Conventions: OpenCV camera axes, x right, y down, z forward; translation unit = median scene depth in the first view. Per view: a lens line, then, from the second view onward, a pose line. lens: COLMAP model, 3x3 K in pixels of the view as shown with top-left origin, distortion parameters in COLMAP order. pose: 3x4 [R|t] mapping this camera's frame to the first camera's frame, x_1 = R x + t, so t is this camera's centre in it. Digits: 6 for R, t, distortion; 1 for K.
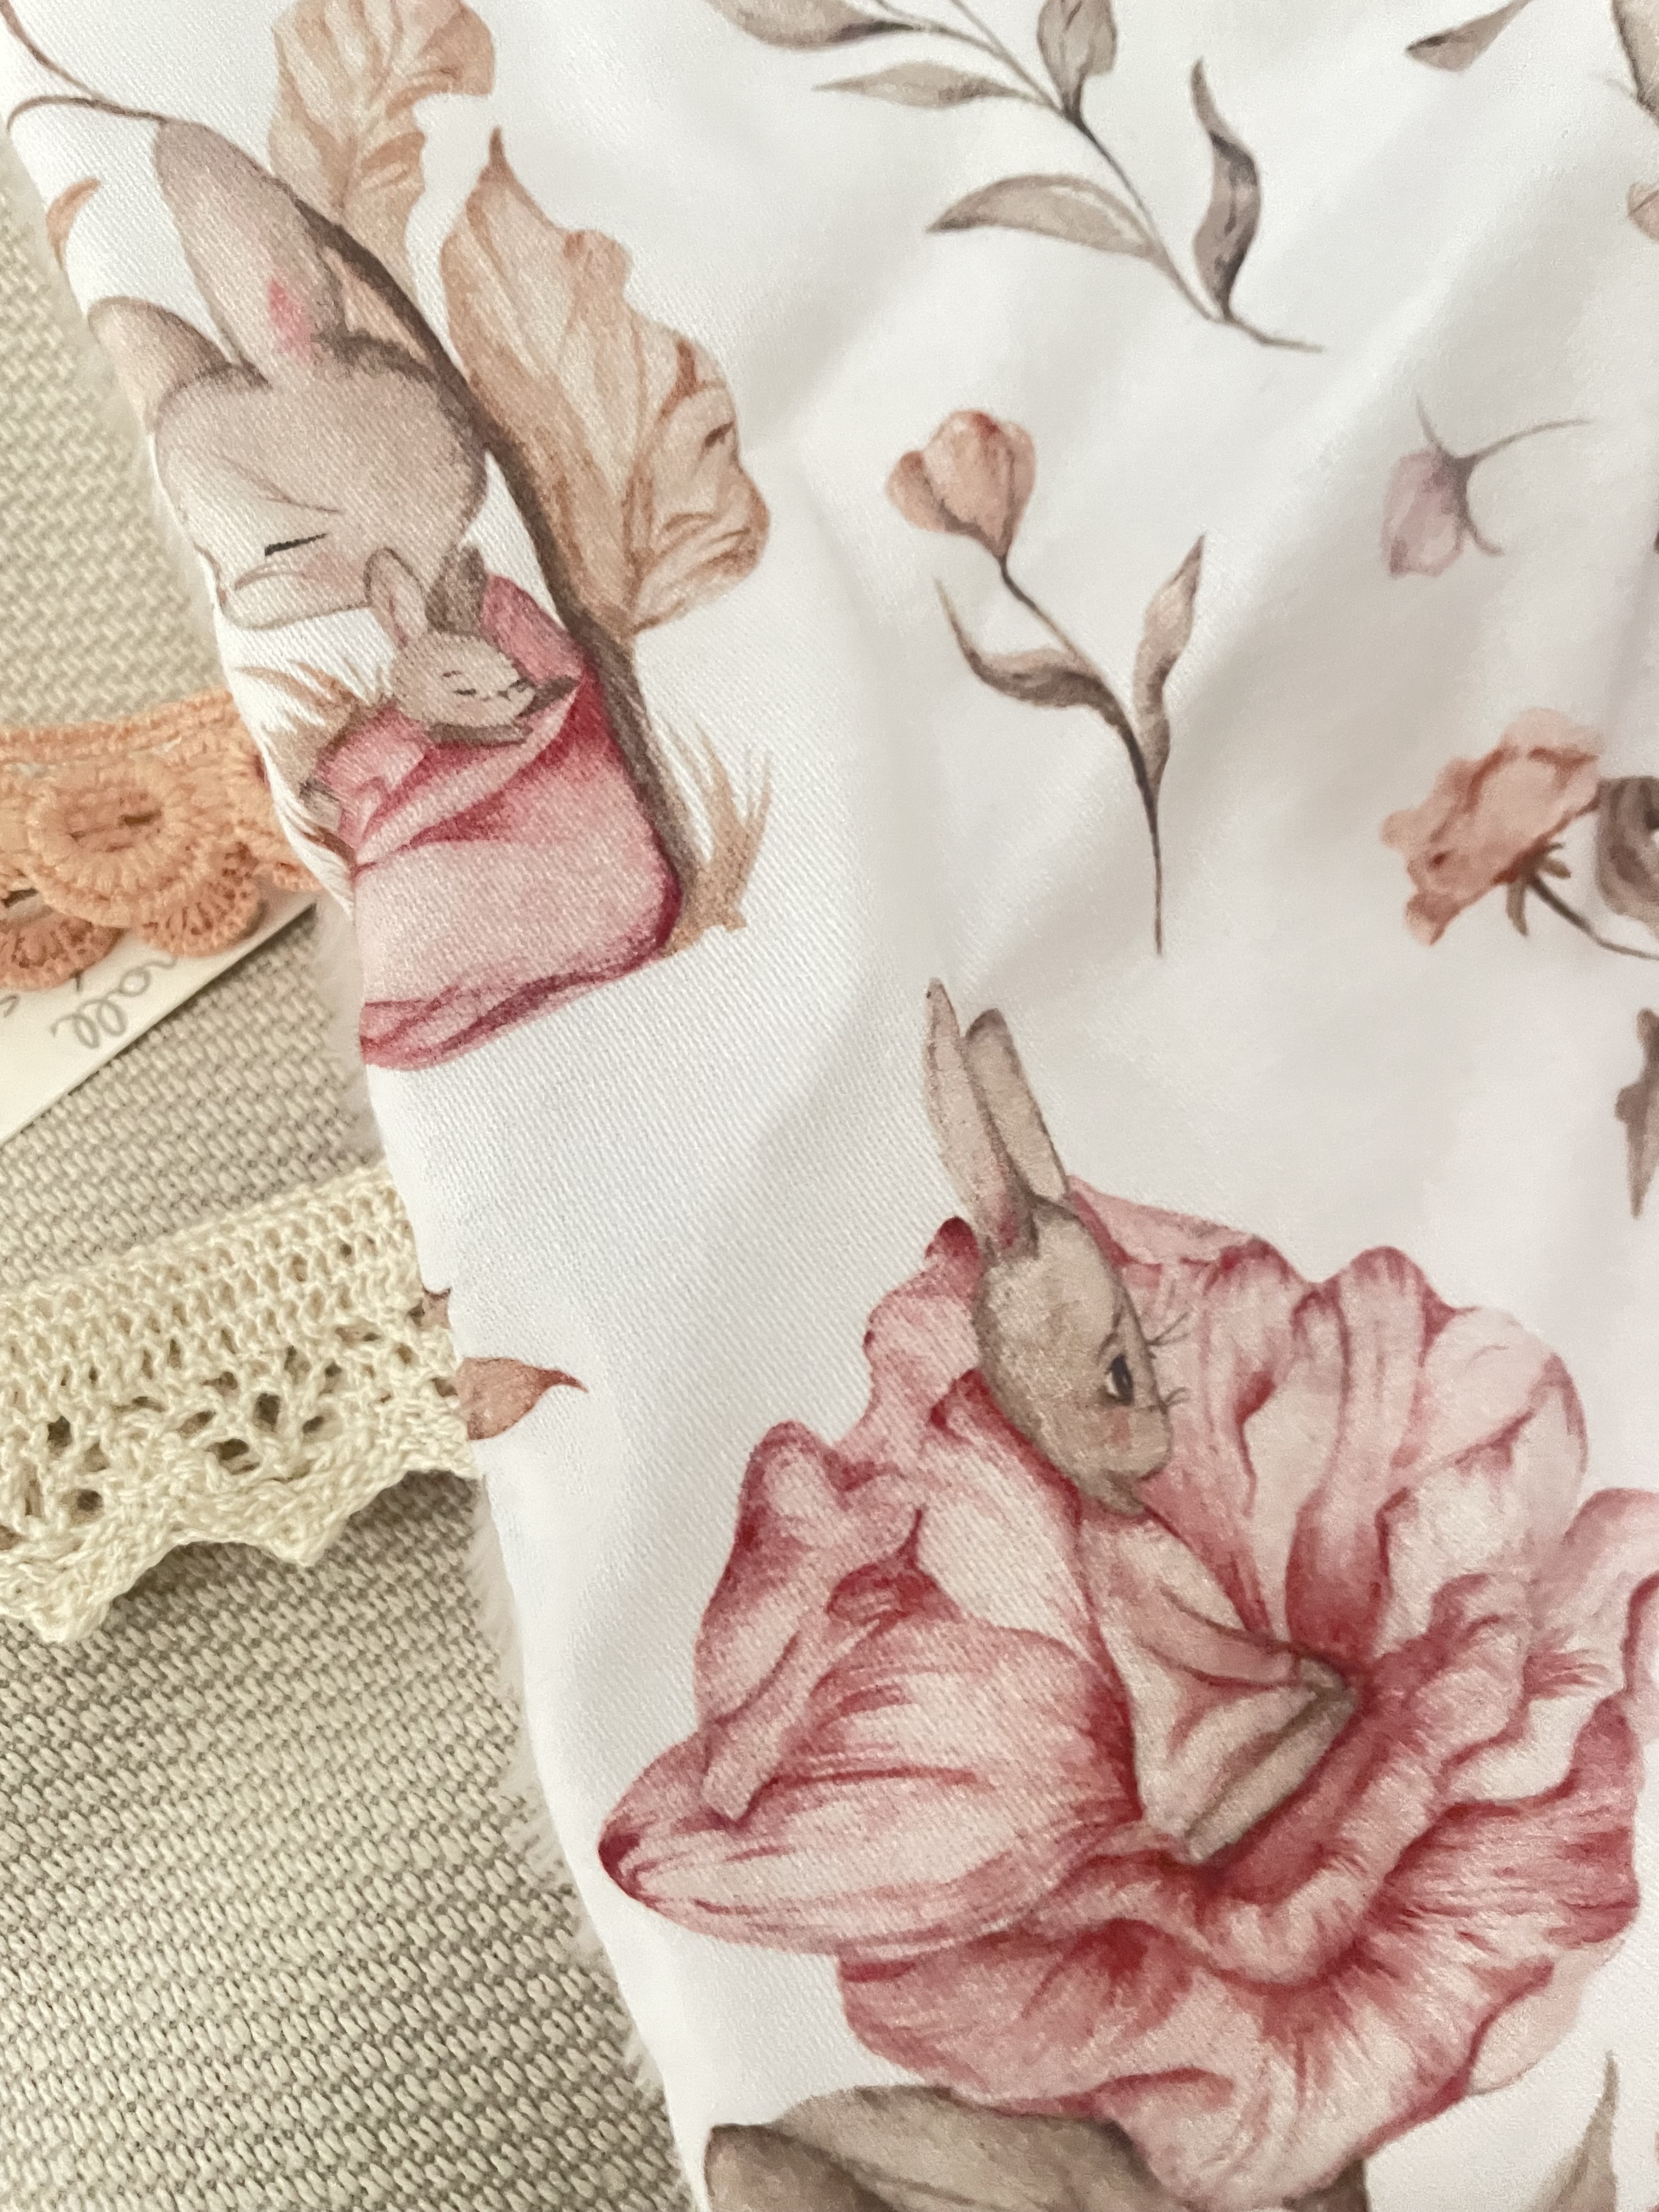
lens RADIAL K [[1666.4, 0, 872.3], [0, 1666.4, 1043.0], [0, 0, 1]] dist [0.047943, -0.036084]
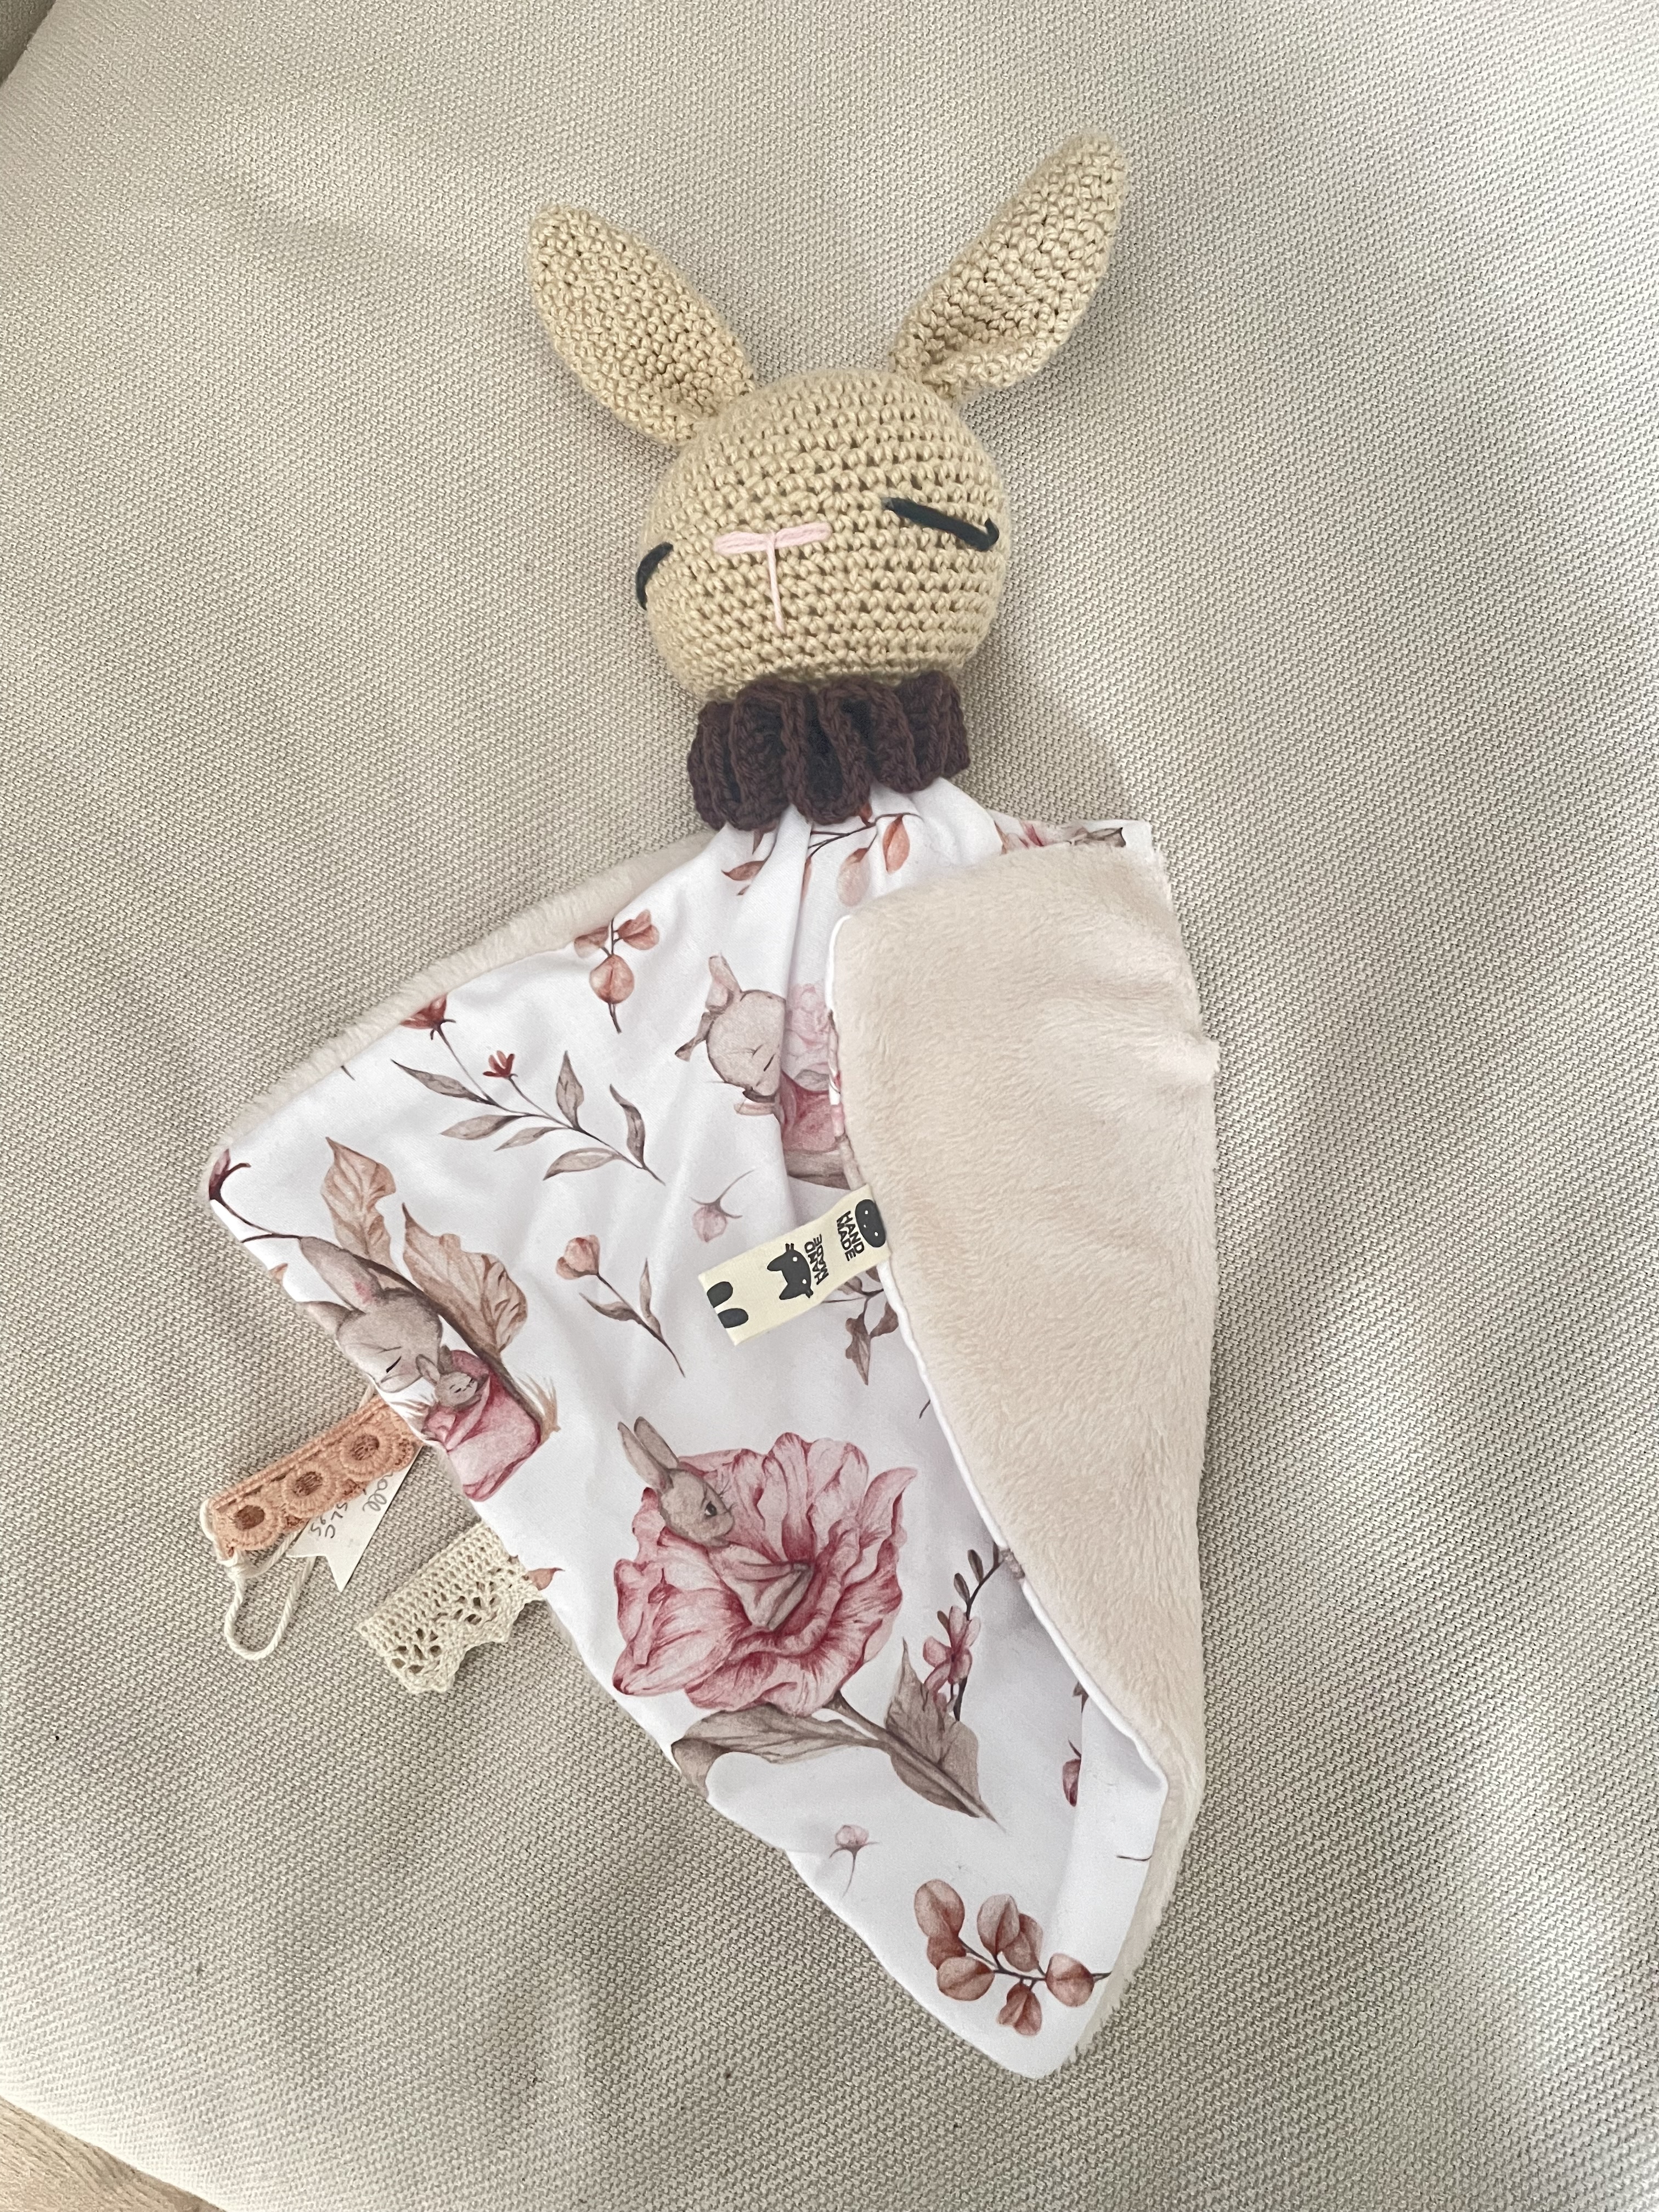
lens RADIAL K [[1635.2, 0, 840.7], [0, 1635.2, 1123.3], [0, 0, 1]] dist [0.123859, -0.196901]
pose [[0.939980, -0.341003, -0.012424, 0.709971], [0.340463, 0.934810, 0.101070, -0.790390], [-0.022851, -0.099234, 0.994802, -2.286246]]
